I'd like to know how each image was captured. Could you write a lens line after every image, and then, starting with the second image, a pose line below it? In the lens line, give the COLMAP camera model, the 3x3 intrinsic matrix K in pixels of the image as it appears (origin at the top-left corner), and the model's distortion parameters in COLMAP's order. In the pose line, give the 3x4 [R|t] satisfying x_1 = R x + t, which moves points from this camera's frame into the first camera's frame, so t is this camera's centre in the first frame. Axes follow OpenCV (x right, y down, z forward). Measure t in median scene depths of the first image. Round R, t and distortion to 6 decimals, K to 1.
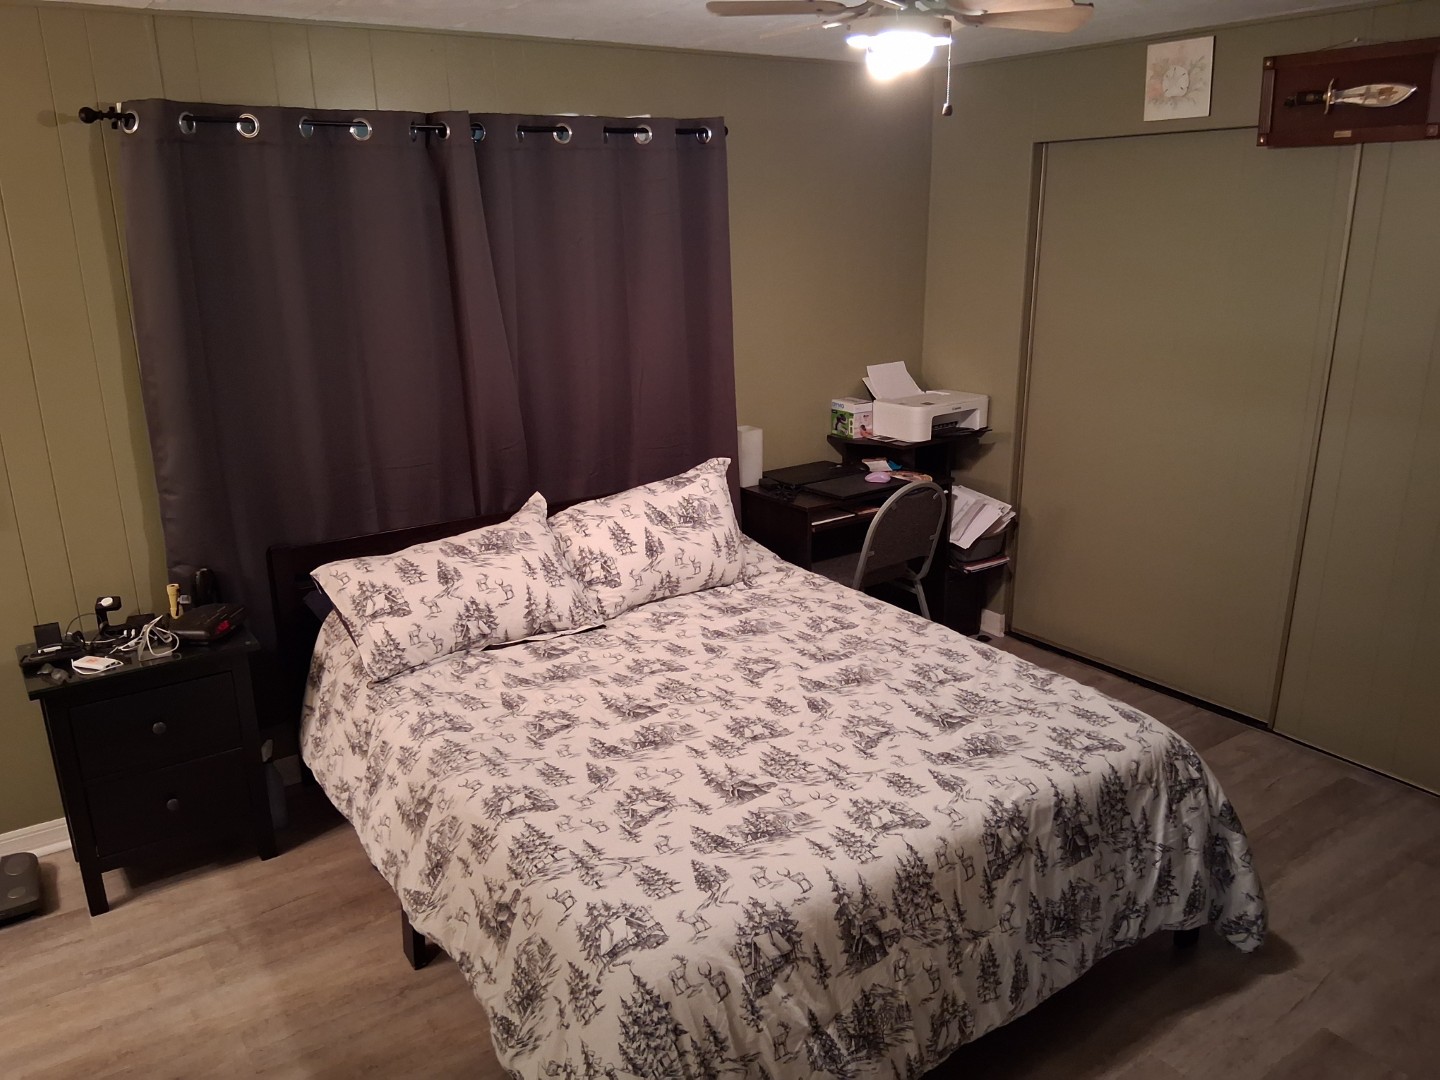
lens RADIAL K [[1094.5, 0, 715.6], [0, 1094.5, 537.9], [0, 0, 1]] dist [0.099158, -0.156342]
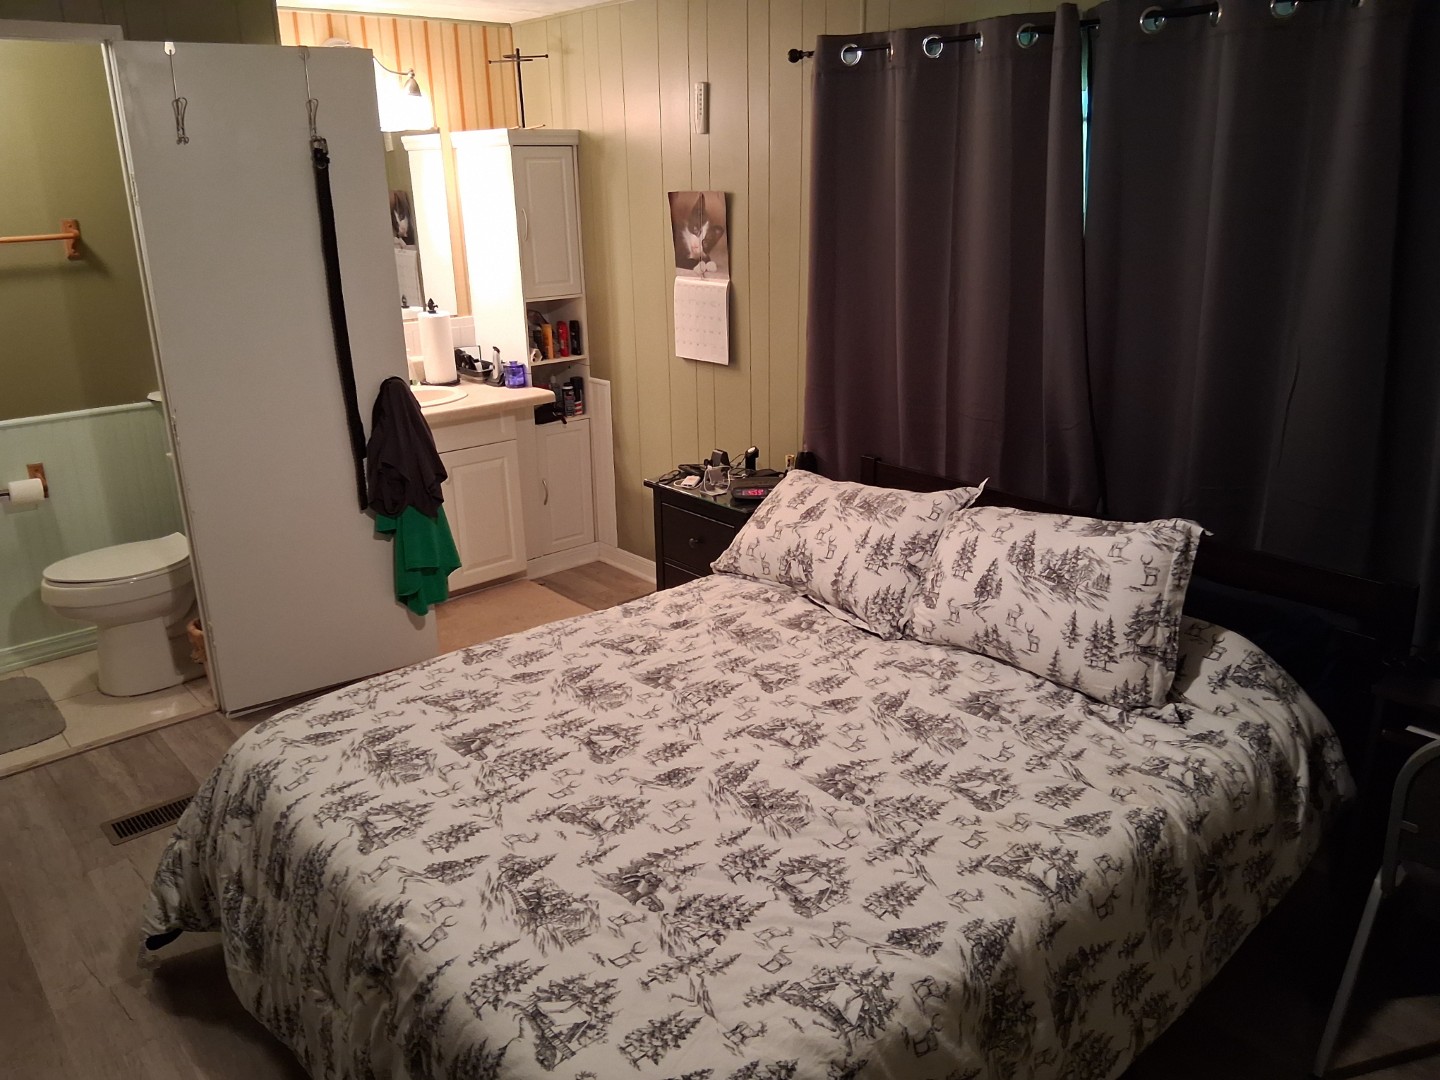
lens RADIAL K [[1094.5, 0, 716.6], [0, 1094.5, 536.0], [0, 0, 1]] dist [0.099158, -0.156342]
pose [[0.097407, 0.326327, -0.940225, 0.680567], [-0.270475, 0.917841, 0.290537, -0.209497], [0.957787, 0.226007, 0.177667, 0.754836]]
